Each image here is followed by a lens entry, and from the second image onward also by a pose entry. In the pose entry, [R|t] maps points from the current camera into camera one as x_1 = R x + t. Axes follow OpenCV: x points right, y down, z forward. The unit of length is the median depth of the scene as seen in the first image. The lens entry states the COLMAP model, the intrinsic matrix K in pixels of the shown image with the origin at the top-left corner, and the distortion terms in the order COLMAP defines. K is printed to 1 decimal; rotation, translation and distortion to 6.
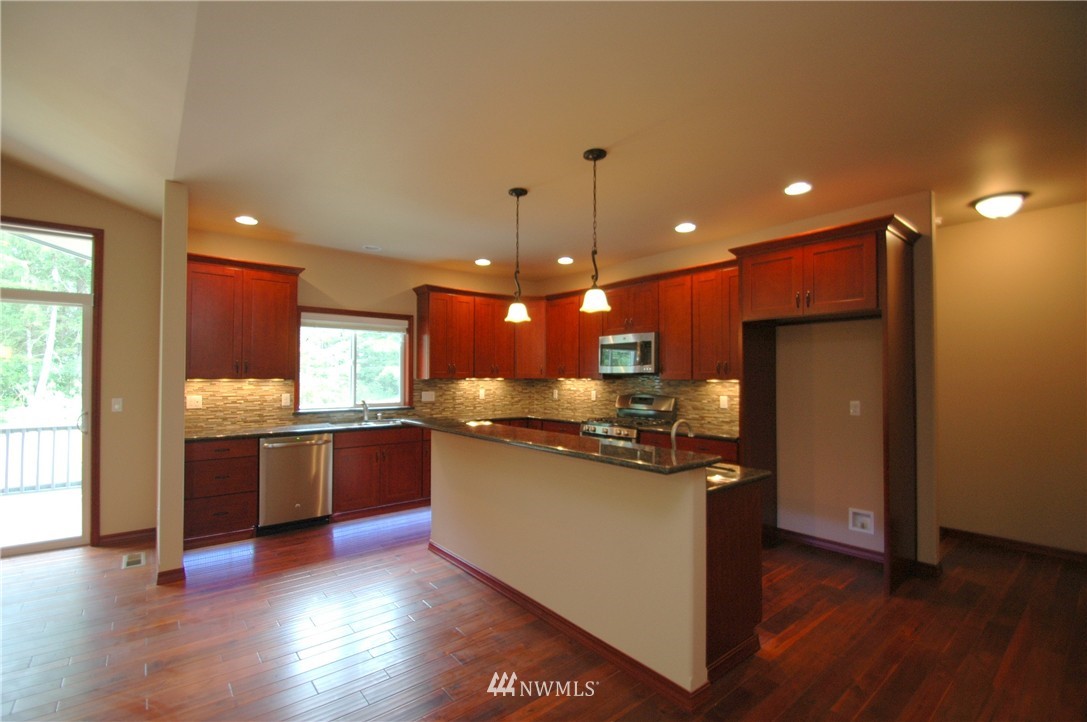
lens RADIAL K [[484.8, 0, 536.6], [0, 484.8, 368.5], [0, 0, 1]] dist [0.000378, -0.009270]
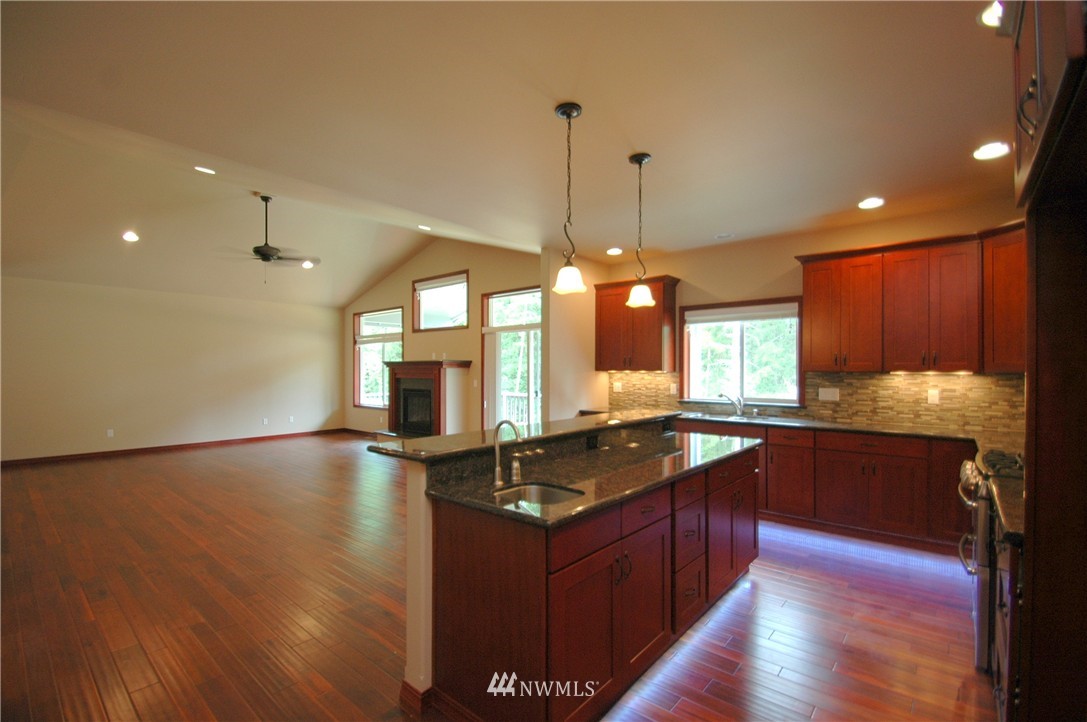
lens RADIAL K [[484.8, 0, 536.6], [0, 484.8, 368.5], [0, 0, 1]] dist [0.000378, -0.009270]
pose [[0.160806, -0.001704, -0.986985, 0.539908], [0.015753, 0.999876, 0.000840, 0.008401], [0.986860, -0.015683, 0.160813, 0.458999]]
